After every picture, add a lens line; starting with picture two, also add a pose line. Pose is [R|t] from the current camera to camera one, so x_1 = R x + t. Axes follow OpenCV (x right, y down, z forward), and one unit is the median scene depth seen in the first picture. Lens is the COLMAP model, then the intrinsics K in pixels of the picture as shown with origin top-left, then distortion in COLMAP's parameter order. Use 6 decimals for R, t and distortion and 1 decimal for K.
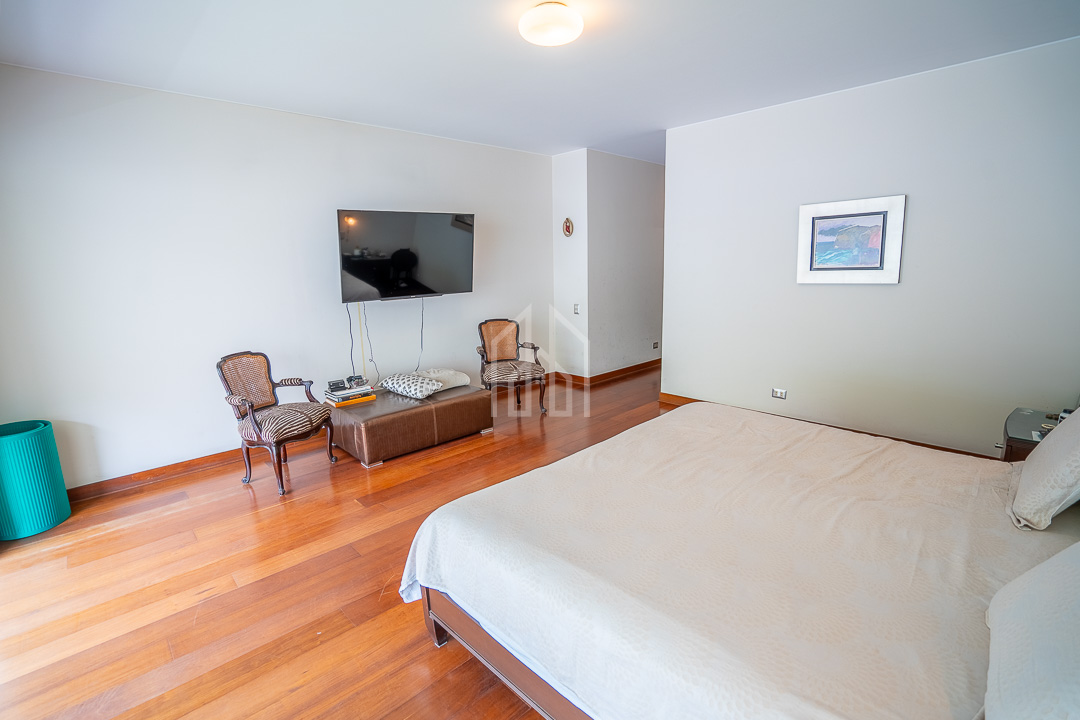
lens RADIAL K [[497.1, 0, 537.3], [0, 497.1, 360.3], [0, 0, 1]] dist [-0.051115, 0.017332]
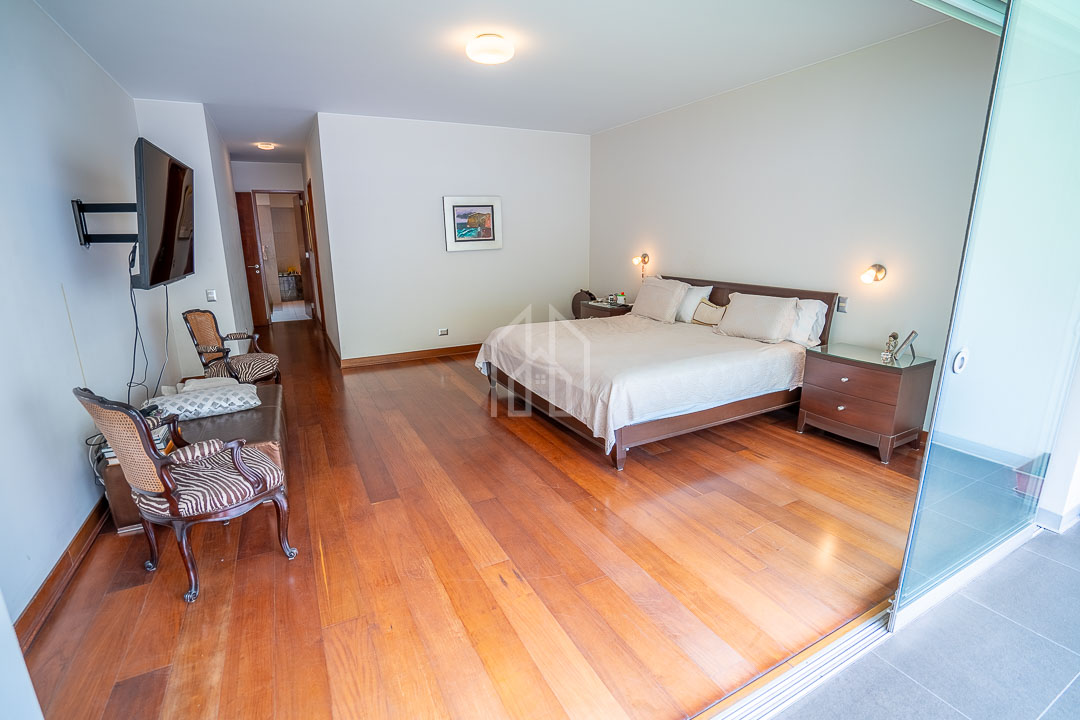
lens RADIAL K [[497.1, 0, 537.3], [0, 497.1, 360.3], [0, 0, 1]] dist [-0.051115, 0.017332]
pose [[0.282516, -0.211309, 0.935699, -0.882057], [0.198677, 0.967175, 0.158431, -0.027913], [-0.938463, 0.141143, 0.315224, 0.369512]]
